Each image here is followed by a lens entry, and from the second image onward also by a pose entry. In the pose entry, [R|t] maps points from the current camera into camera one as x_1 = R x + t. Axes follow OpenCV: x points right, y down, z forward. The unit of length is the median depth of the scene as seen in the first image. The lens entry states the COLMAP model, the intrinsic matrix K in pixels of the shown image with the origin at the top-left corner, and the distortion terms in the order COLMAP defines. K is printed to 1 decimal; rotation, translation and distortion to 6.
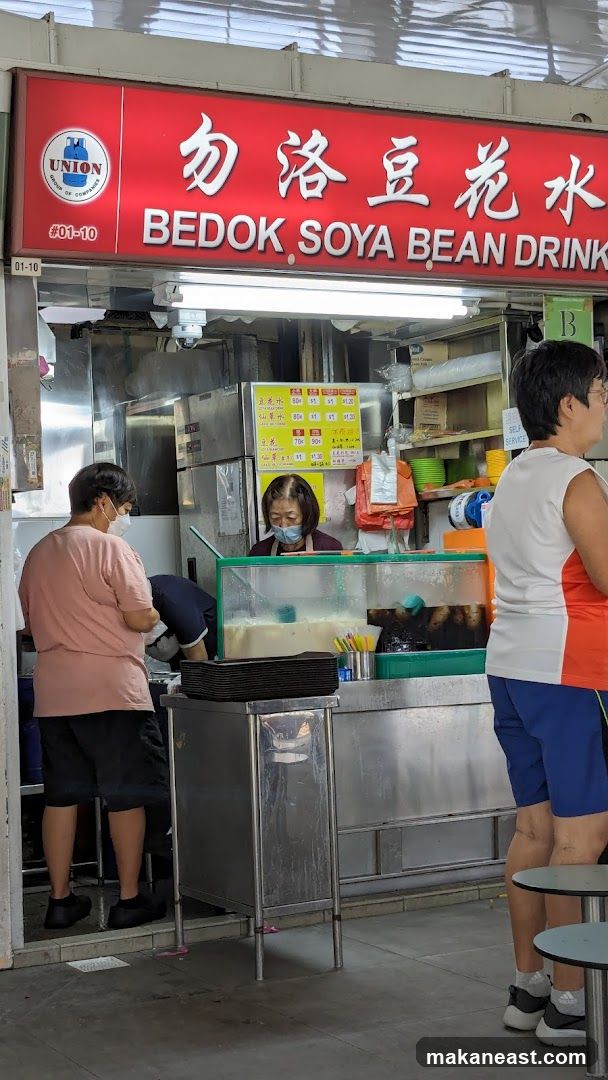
lens RADIAL K [[1691.4, 0, 266.9], [0, 1691.4, 564.3], [0, 0, 1]] dist [0.203466, -0.831524]
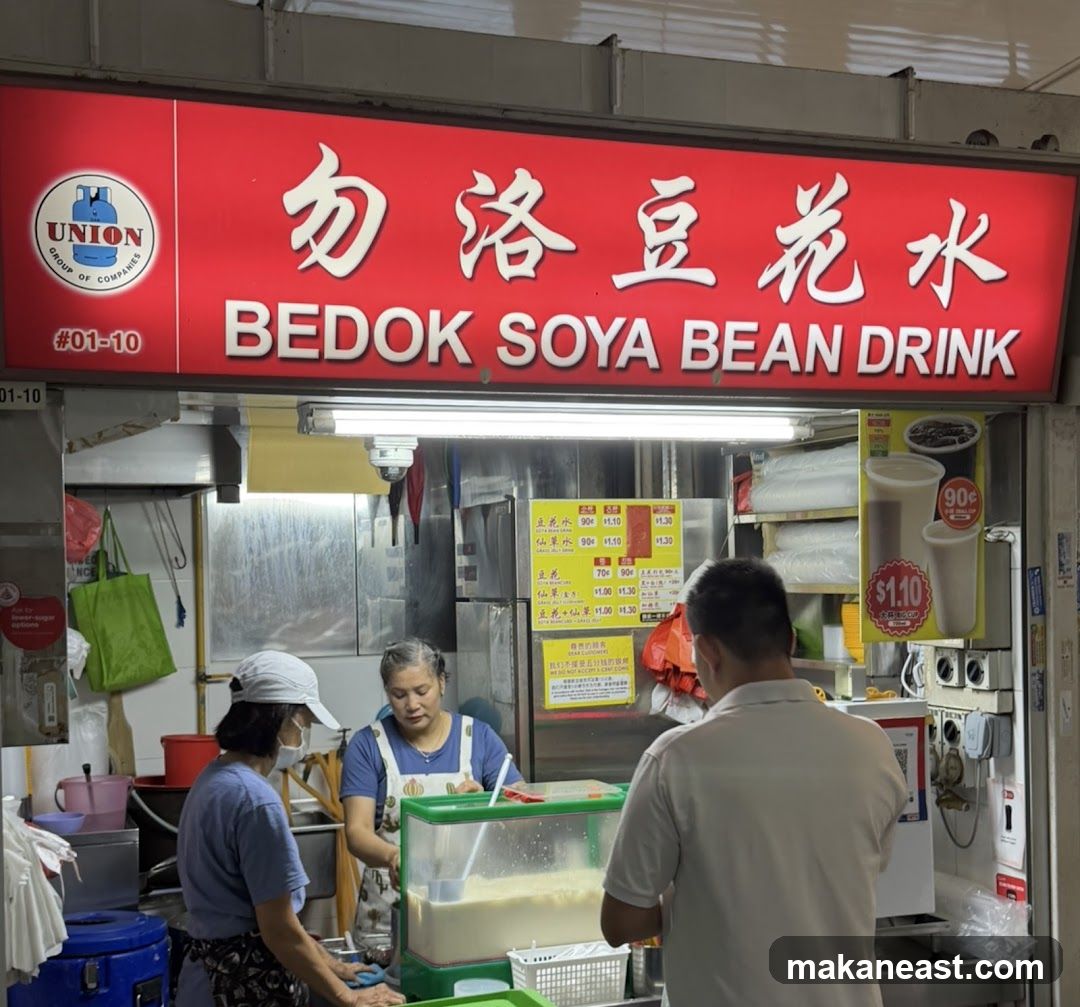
lens RADIAL K [[1573.0, 0, 597.5], [0, 1573.0, 596.3], [0, 0, 1]] dist [0.218843, -0.491000]
pose [[0.995215, 0.017383, -0.096149, 0.111630], [-0.014265, 0.999353, 0.033016, -0.114206], [0.096661, -0.031486, 0.994819, 0.405054]]
